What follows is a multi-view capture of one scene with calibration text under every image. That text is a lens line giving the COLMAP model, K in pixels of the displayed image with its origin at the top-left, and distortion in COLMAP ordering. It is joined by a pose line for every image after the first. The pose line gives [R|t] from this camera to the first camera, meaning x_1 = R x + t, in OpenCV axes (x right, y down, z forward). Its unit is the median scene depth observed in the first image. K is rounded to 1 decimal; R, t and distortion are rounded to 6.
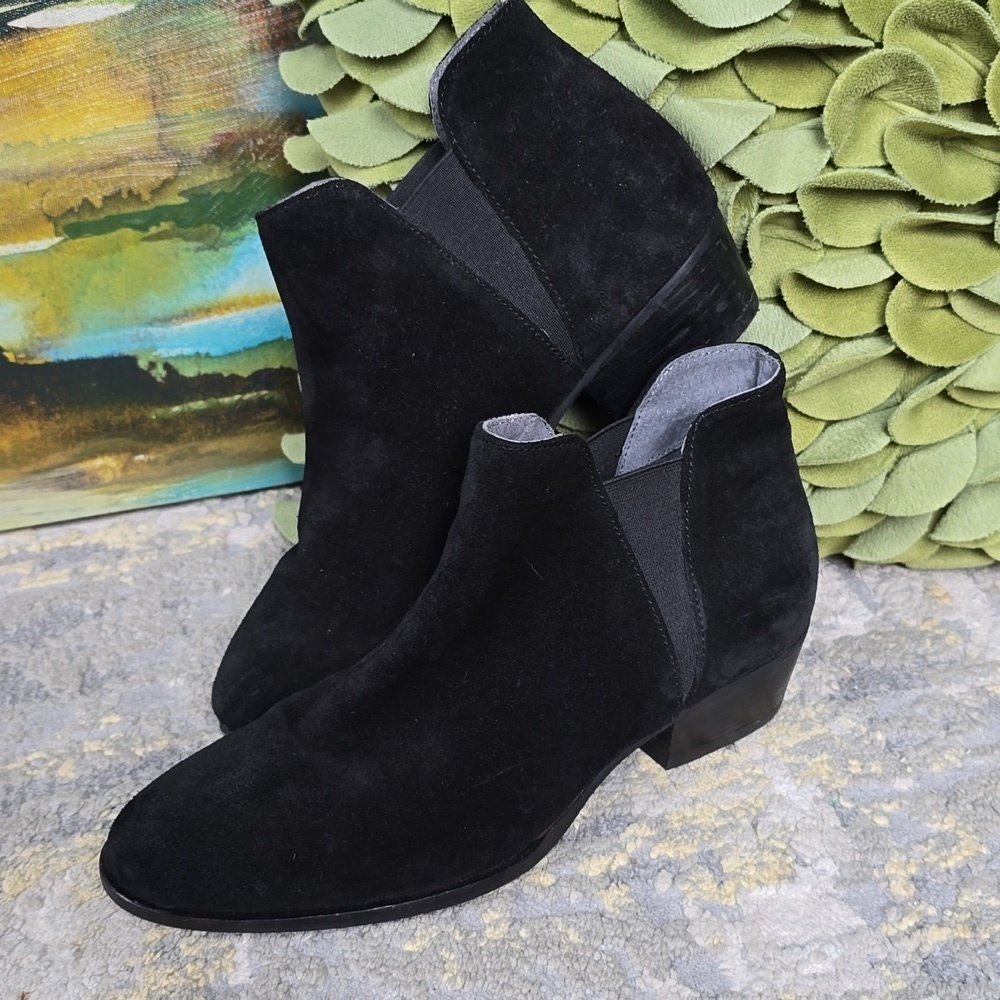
lens RADIAL K [[1514.9, 0, 507.4], [0, 1514.9, 475.6], [0, 0, 1]] dist [0.030018, 0.000000]
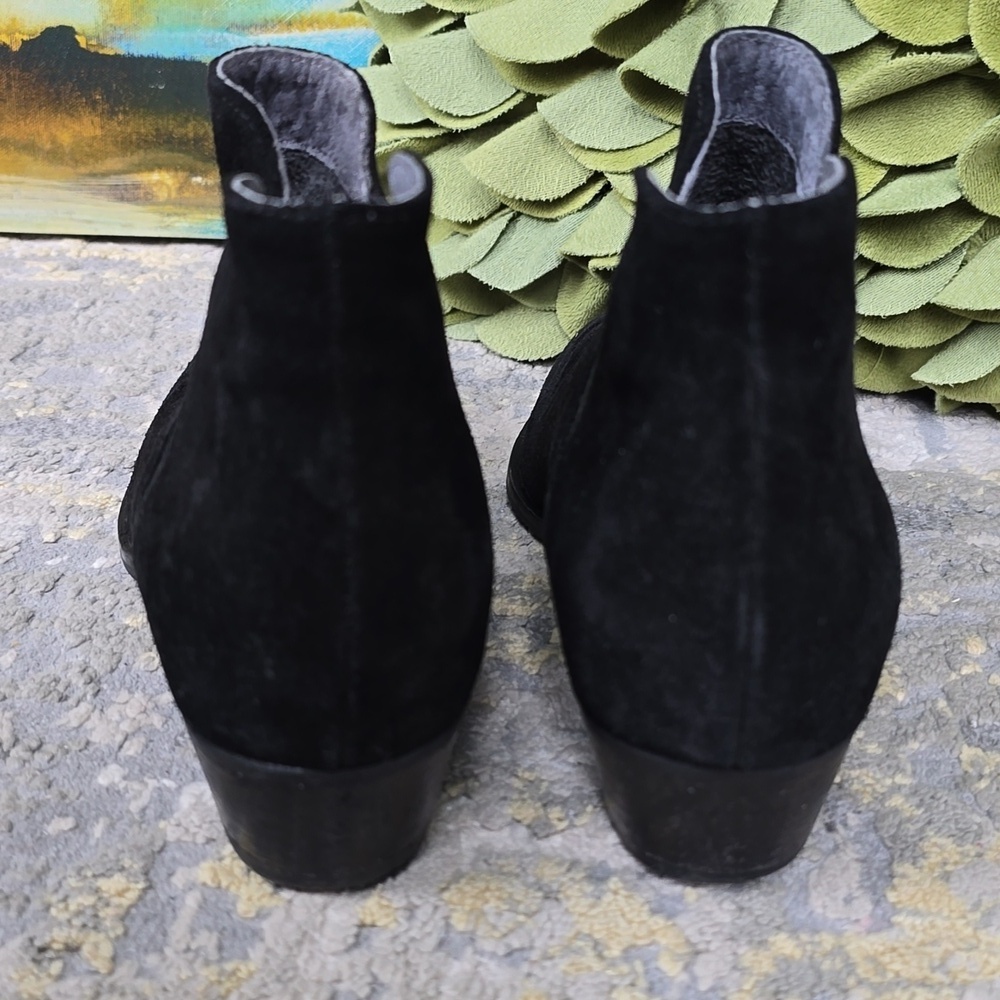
lens RADIAL K [[1514.9, 0, 520.5], [0, 1514.9, 479.4], [0, 0, 1]] dist [0.030018, 0.000000]
pose [[0.941485, 0.194272, -0.275437, 0.280543], [-0.206372, 0.978353, -0.015359, 0.170219], [0.266491, 0.071302, 0.961196, 0.224236]]
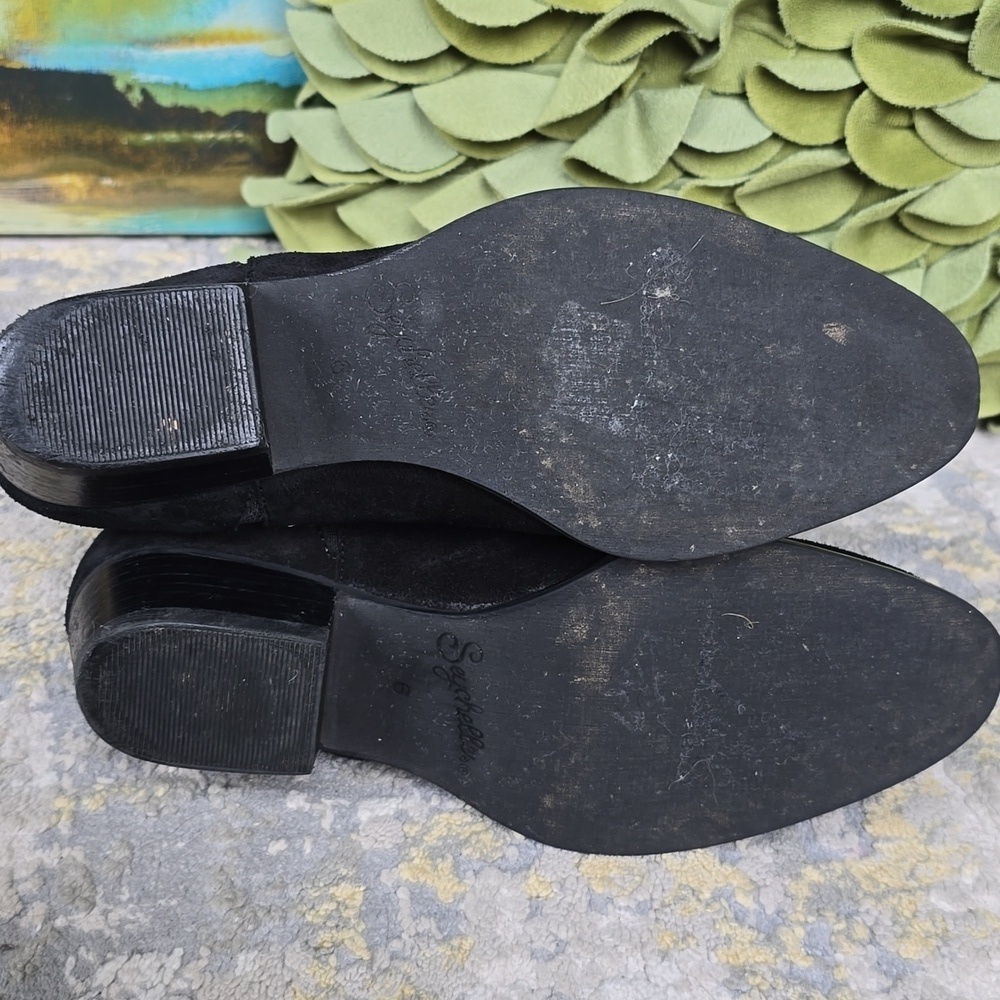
lens RADIAL K [[1514.9, 0, 520.4], [0, 1514.9, 479.9], [0, 0, 1]] dist [0.030018, 0.000000]
pose [[0.986881, 0.158791, -0.029178, 0.103506], [-0.155580, 0.983631, 0.090913, 0.058071], [0.043137, -0.085180, 0.995431, 0.005872]]
